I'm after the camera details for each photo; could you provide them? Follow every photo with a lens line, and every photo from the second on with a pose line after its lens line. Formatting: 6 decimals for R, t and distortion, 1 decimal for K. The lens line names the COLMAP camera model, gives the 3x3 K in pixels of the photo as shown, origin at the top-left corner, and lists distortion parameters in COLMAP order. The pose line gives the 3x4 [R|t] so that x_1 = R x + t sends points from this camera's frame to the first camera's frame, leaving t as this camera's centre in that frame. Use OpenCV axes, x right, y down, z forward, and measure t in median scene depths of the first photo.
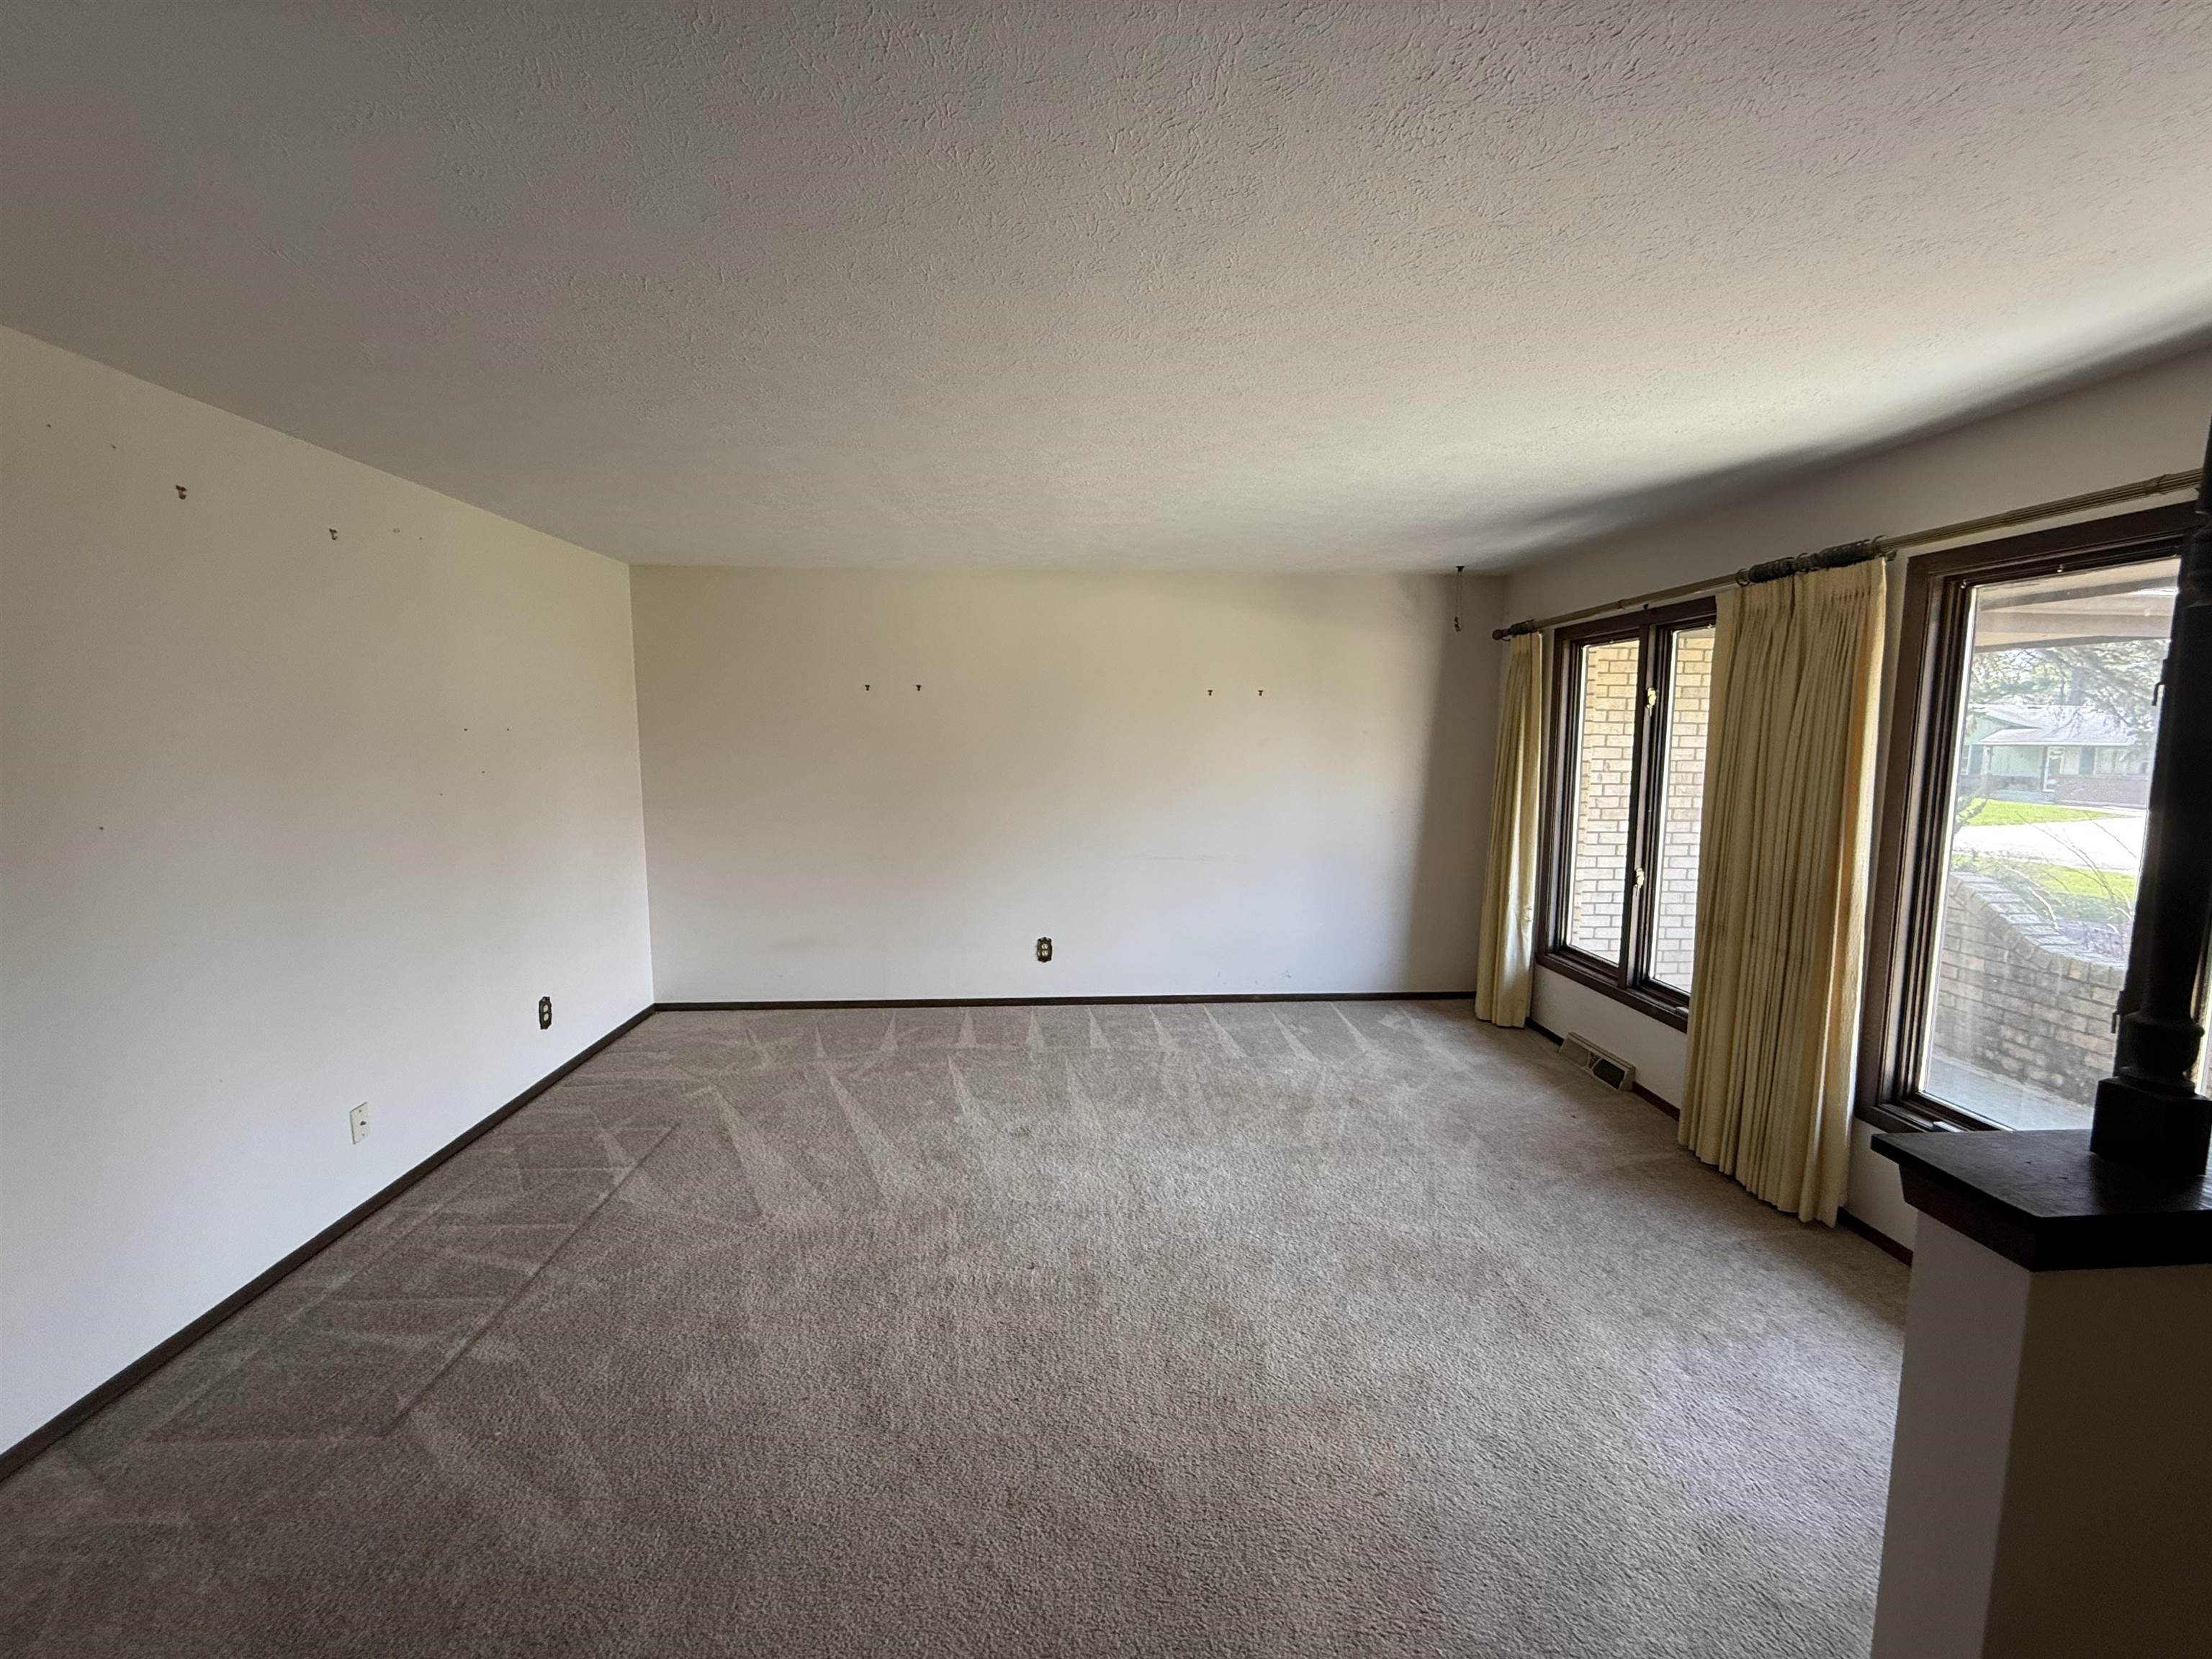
lens RADIAL K [[882.2, 0, 1105.6], [0, 882.2, 830.4], [0, 0, 1]] dist [-0.002574, 0.000394]
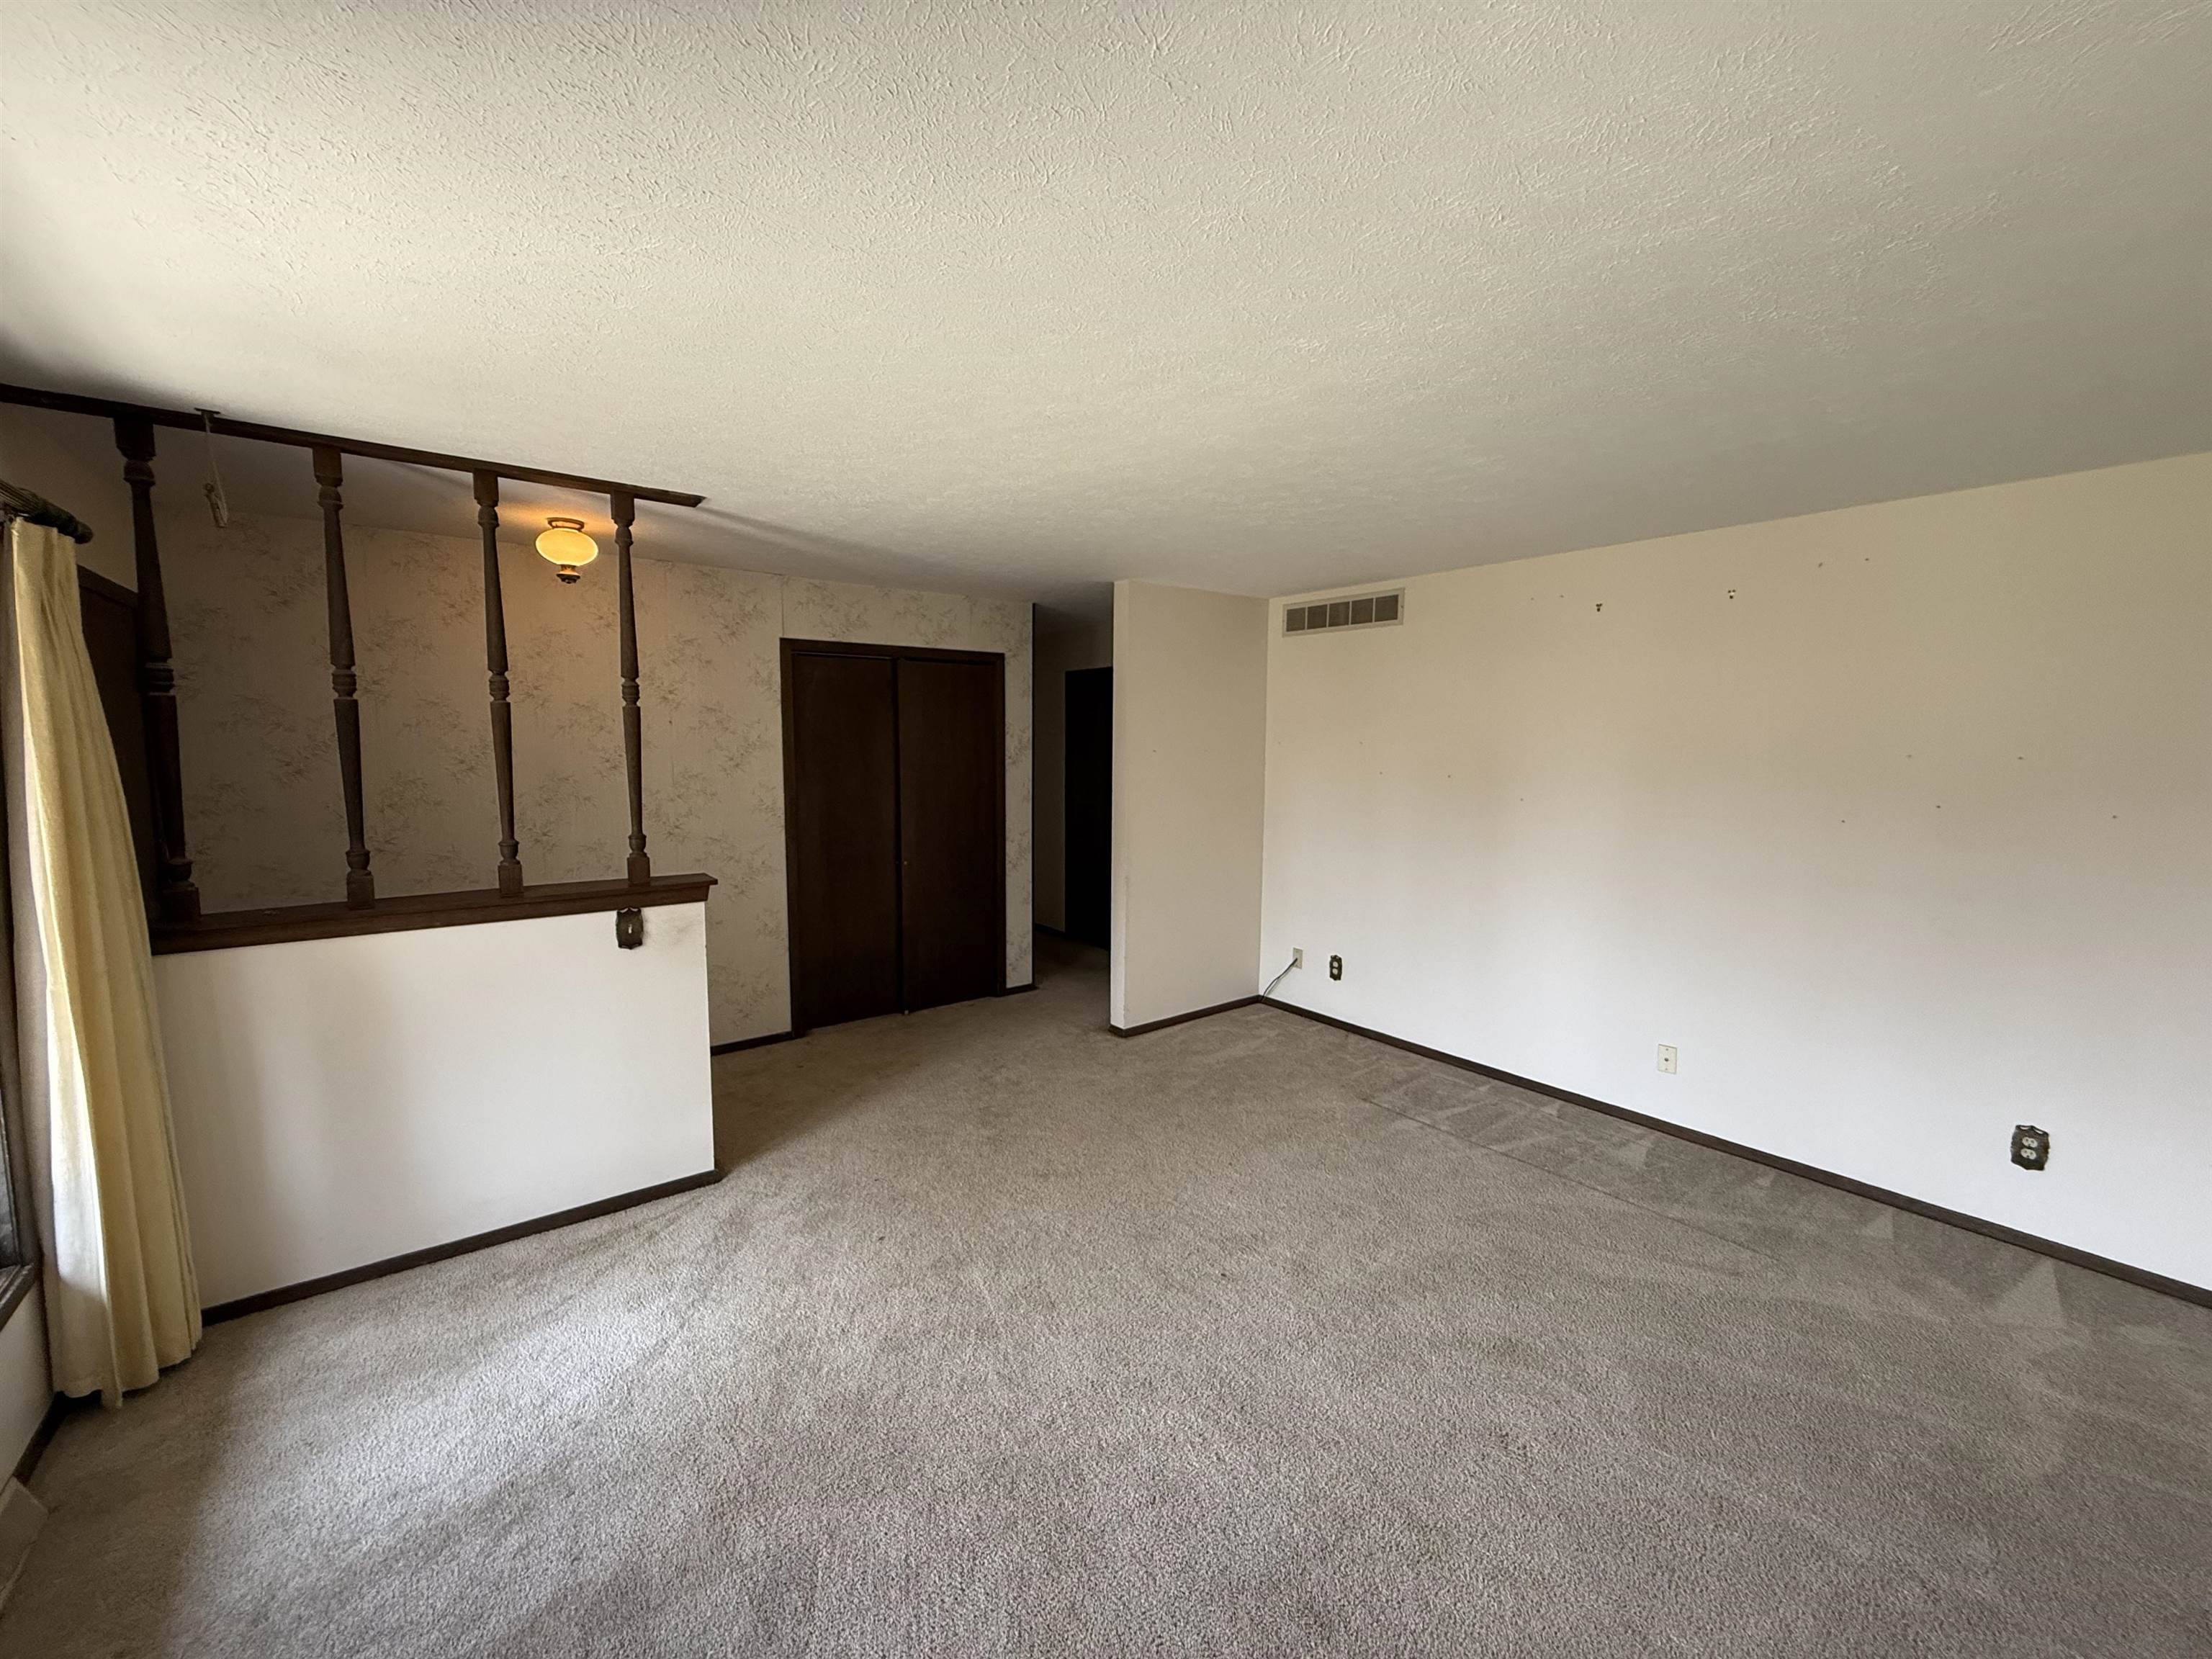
lens RADIAL K [[882.2, 0, 1104.1], [0, 882.2, 833.8], [0, 0, 1]] dist [-0.002574, 0.000394]
pose [[-0.829530, 0.048986, -0.556310, 0.421453], [-0.073382, 0.977947, 0.195535, -0.144791], [0.553621, 0.203025, -0.807642, 1.187183]]
